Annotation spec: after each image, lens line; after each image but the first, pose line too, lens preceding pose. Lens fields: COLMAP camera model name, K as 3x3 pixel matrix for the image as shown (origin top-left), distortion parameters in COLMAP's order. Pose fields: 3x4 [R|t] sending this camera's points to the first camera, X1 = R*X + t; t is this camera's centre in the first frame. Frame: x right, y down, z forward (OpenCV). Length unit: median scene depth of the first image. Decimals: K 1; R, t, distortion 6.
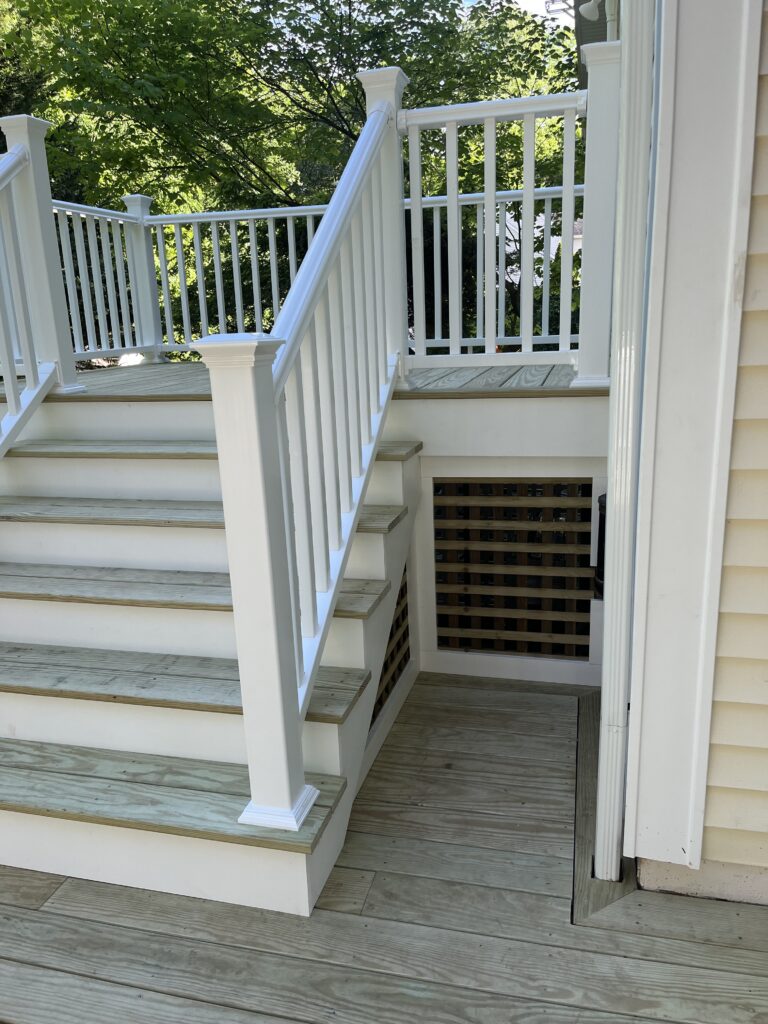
lens RADIAL K [[771.5, 0, 384.0], [0, 771.5, 512.0], [0, 0, 1]] dist [0.003447, -0.043062]
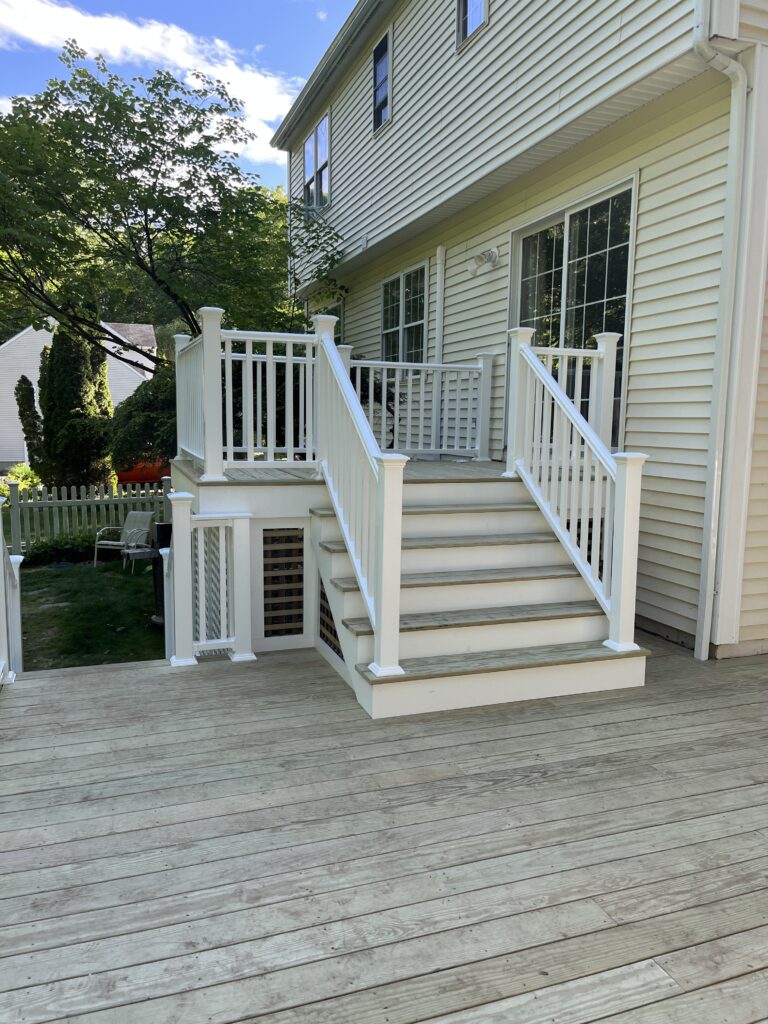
lens RADIAL K [[771.5, 0, 384.0], [0, 771.5, 512.0], [0, 0, 1]] dist [0.003447, -0.043062]
pose [[0.814463, -0.010370, 0.580123, -1.806302], [0.091026, 0.989743, -0.110104, 0.146989], [-0.573031, 0.142482, 0.807053, -0.473364]]
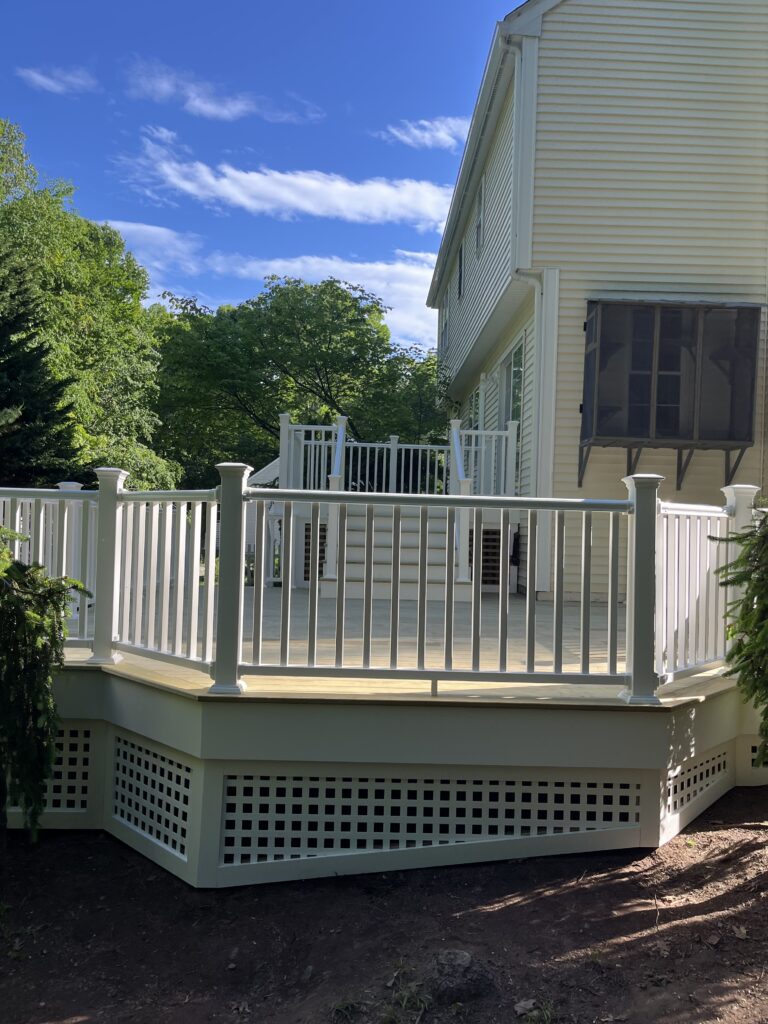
lens RADIAL K [[771.5, 0, 384.0], [0, 771.5, 512.0], [0, 0, 1]] dist [0.003447, -0.043062]
pose [[0.955036, 0.070975, 0.287868, -1.416694], [0.009887, 0.962760, -0.270175, 2.321011], [-0.296323, 0.260874, 0.918770, -5.732414]]
